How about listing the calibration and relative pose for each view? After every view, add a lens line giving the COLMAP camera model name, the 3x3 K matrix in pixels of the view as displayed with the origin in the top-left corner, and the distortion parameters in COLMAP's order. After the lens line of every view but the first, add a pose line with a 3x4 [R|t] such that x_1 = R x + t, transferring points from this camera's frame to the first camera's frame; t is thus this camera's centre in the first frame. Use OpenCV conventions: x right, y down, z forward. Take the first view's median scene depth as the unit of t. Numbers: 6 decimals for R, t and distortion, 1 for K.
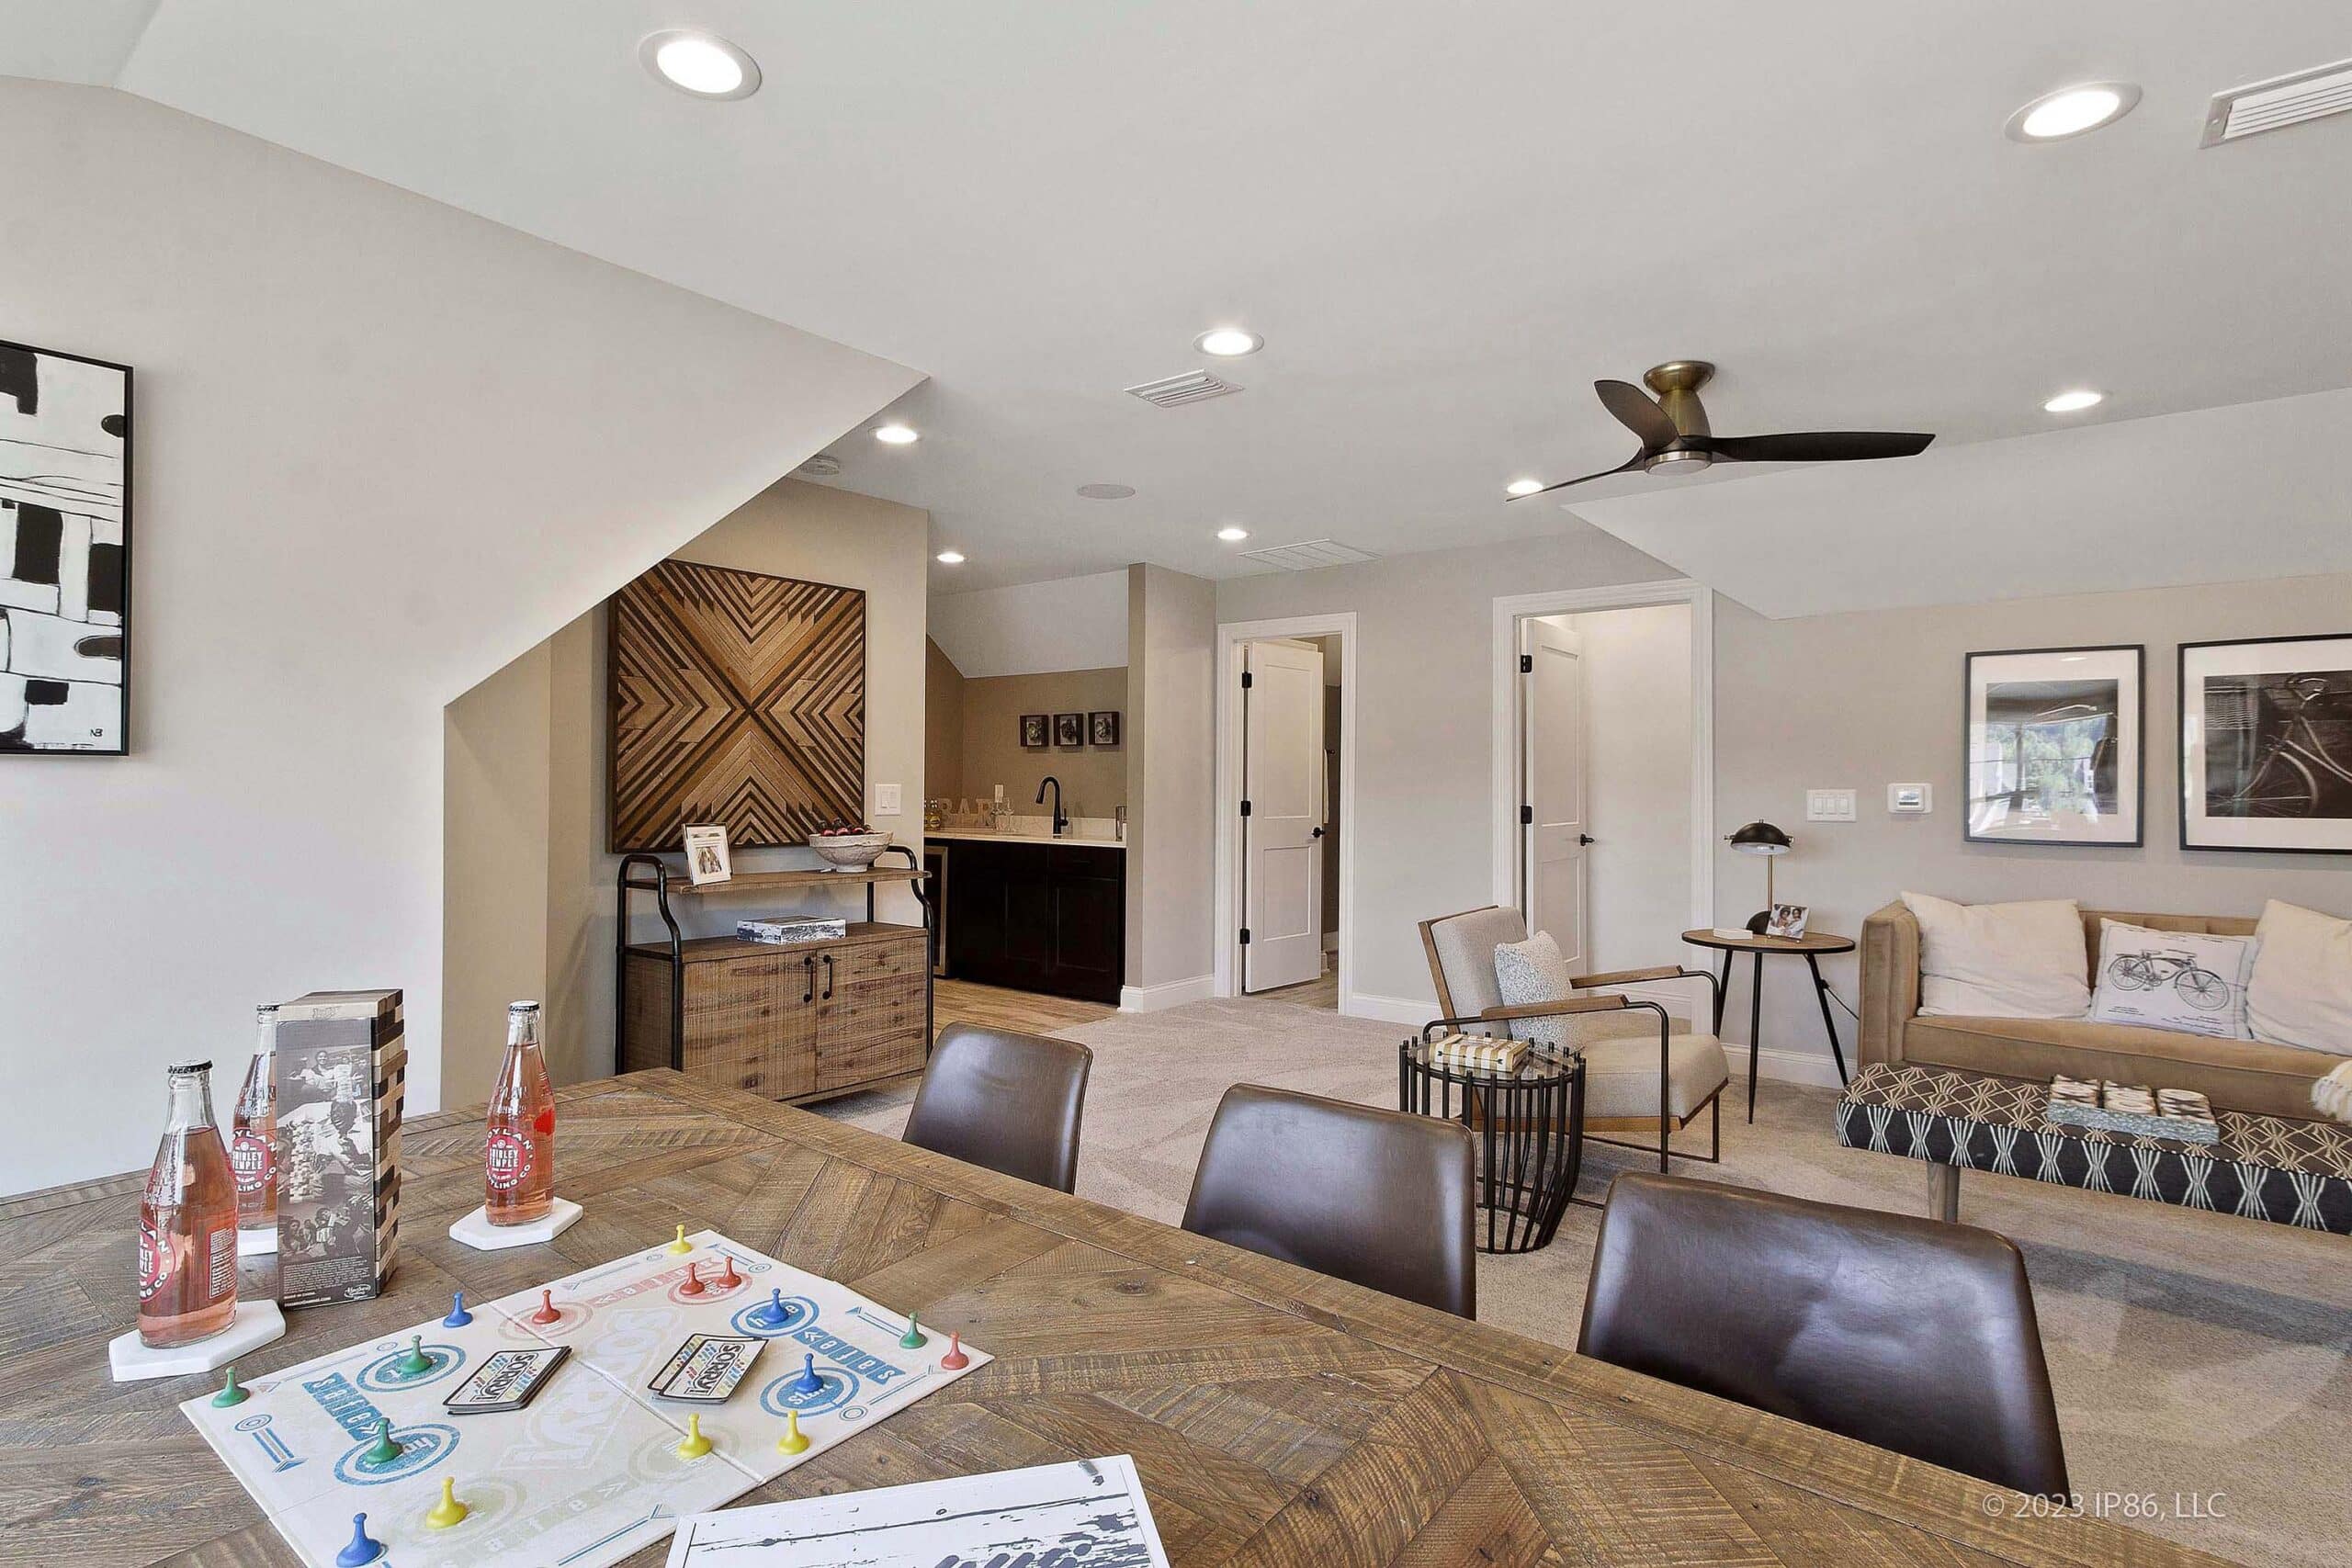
lens RADIAL K [[1142.9, 0, 1191.8], [0, 1142.9, 767.2], [0, 0, 1]] dist [0.005366, 0.000923]
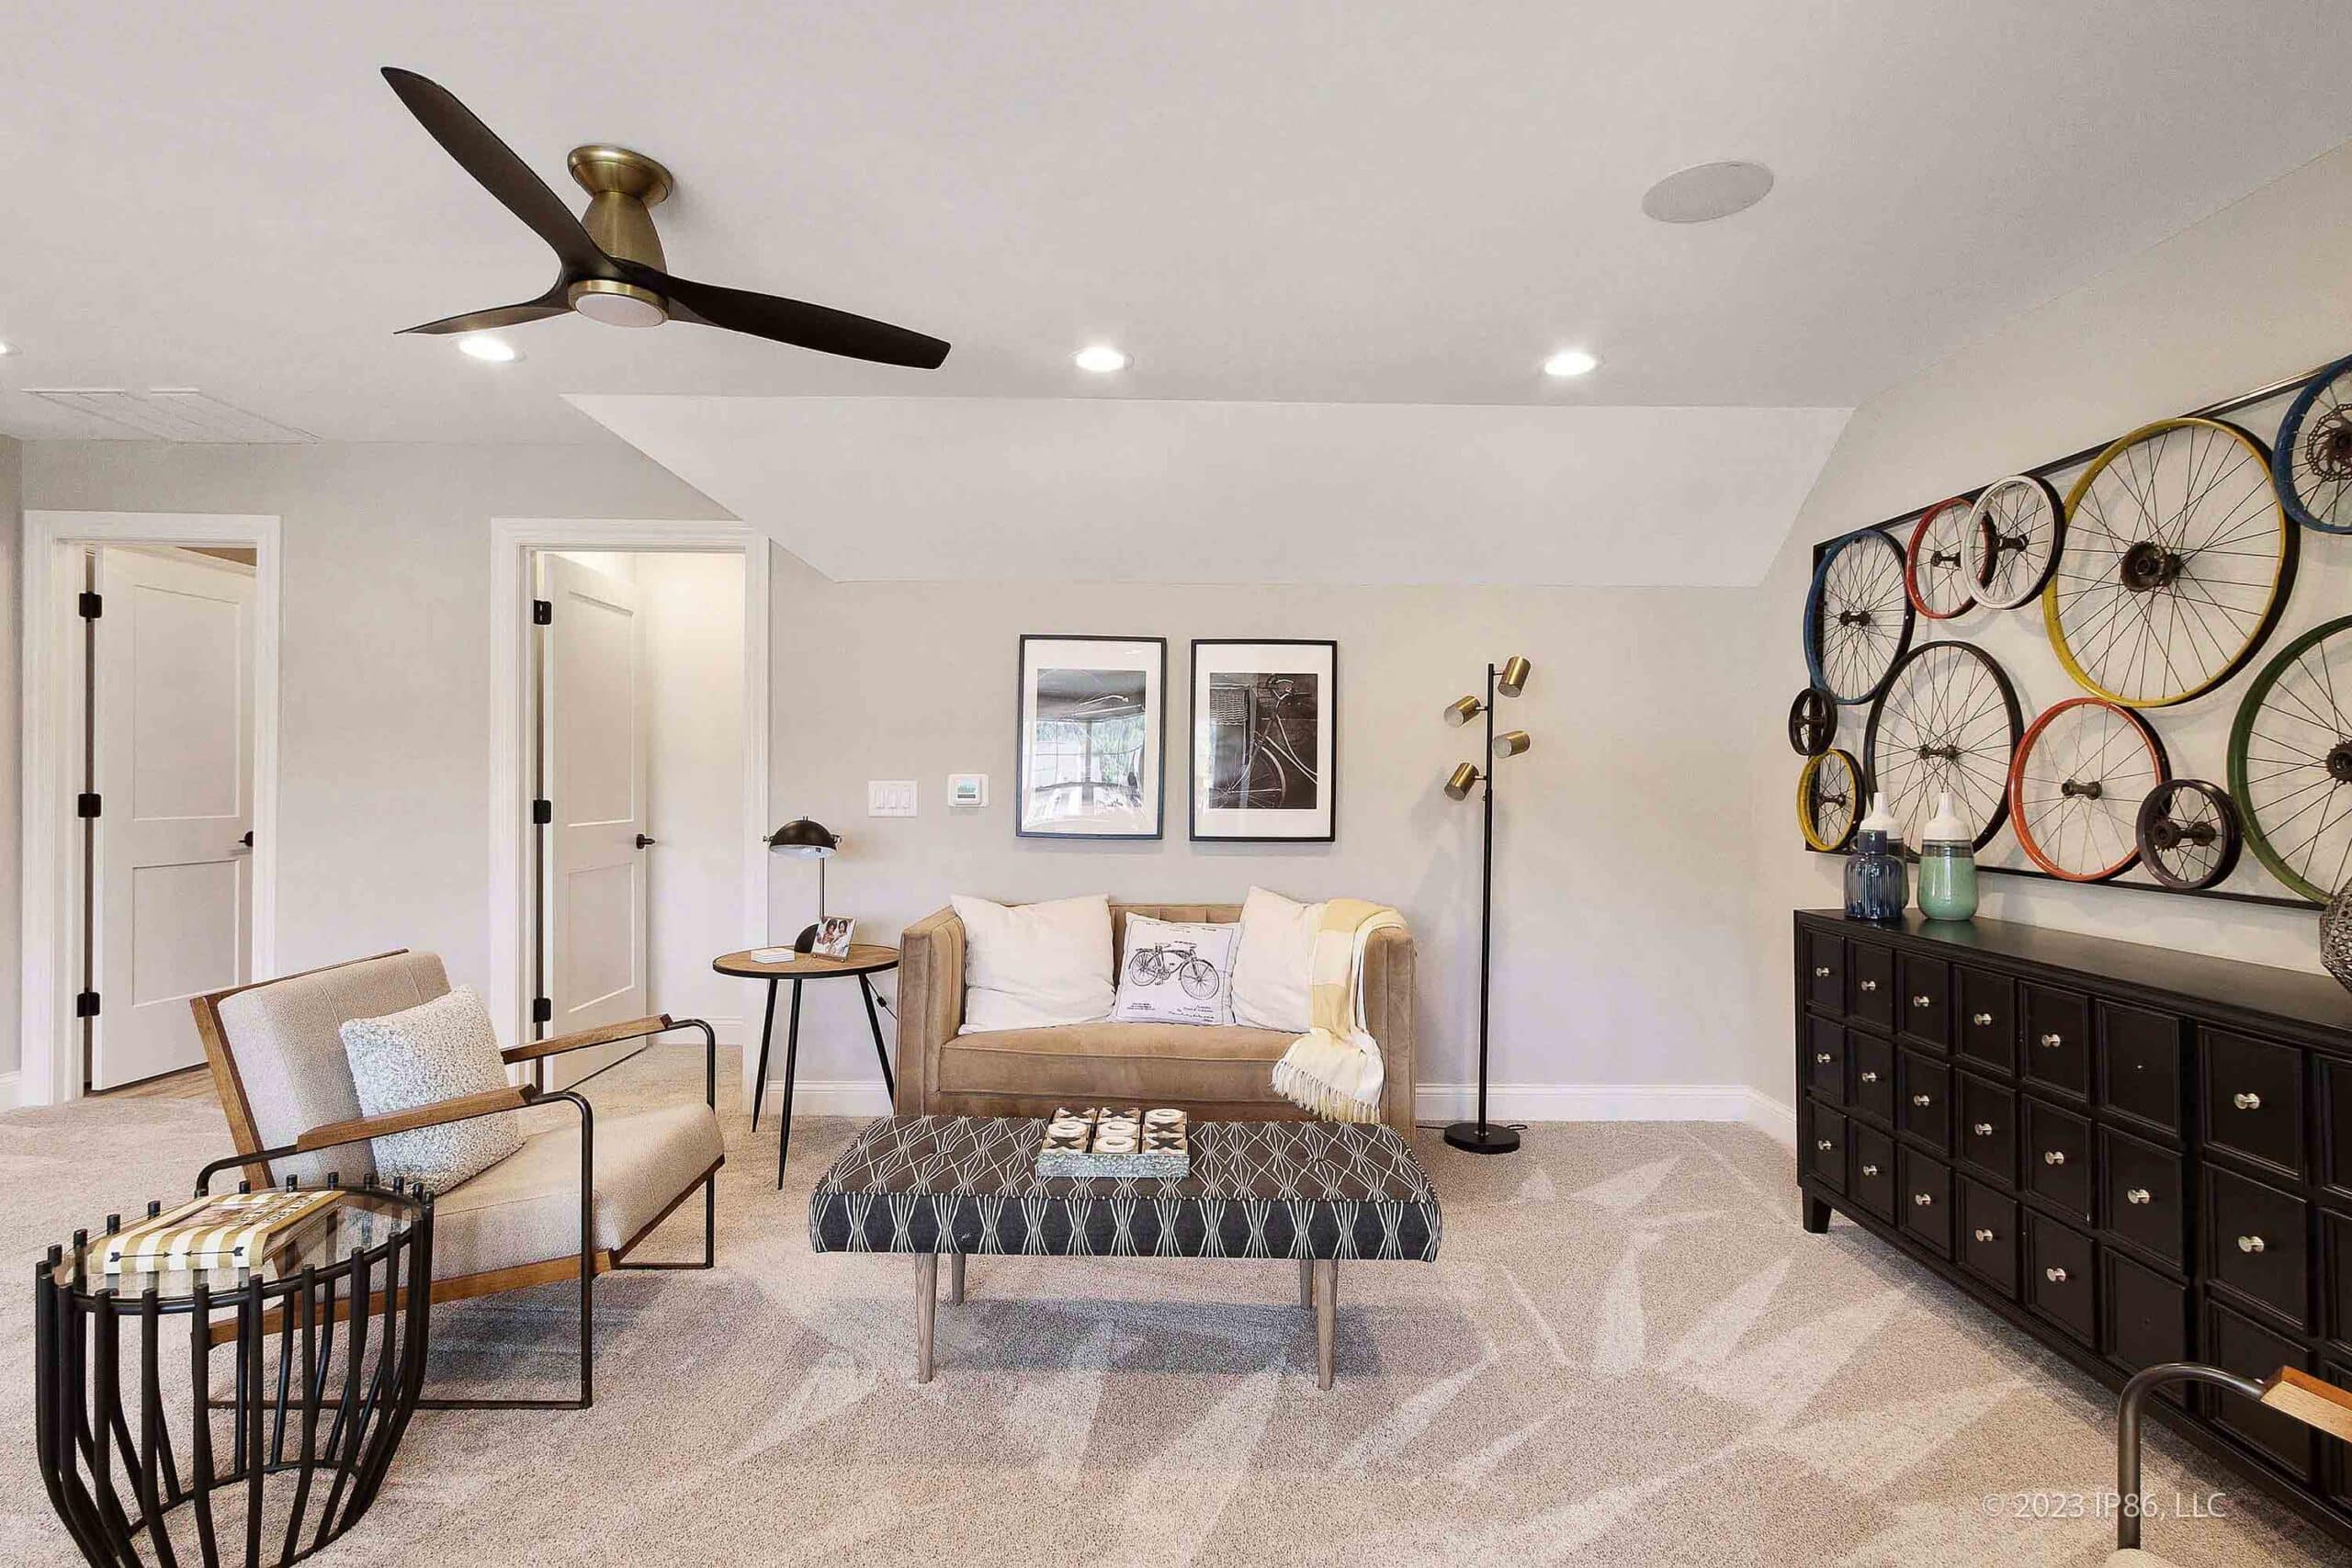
lens RADIAL K [[1142.9, 0, 1171.0], [0, 1142.9, 788.1], [0, 0, 1]] dist [0.005366, 0.000923]
pose [[0.788994, 0.001449, 0.614399, 0.219488], [-0.017538, 0.999643, 0.020164, 0.004339], [-0.614150, -0.026685, 0.788738, 0.205188]]
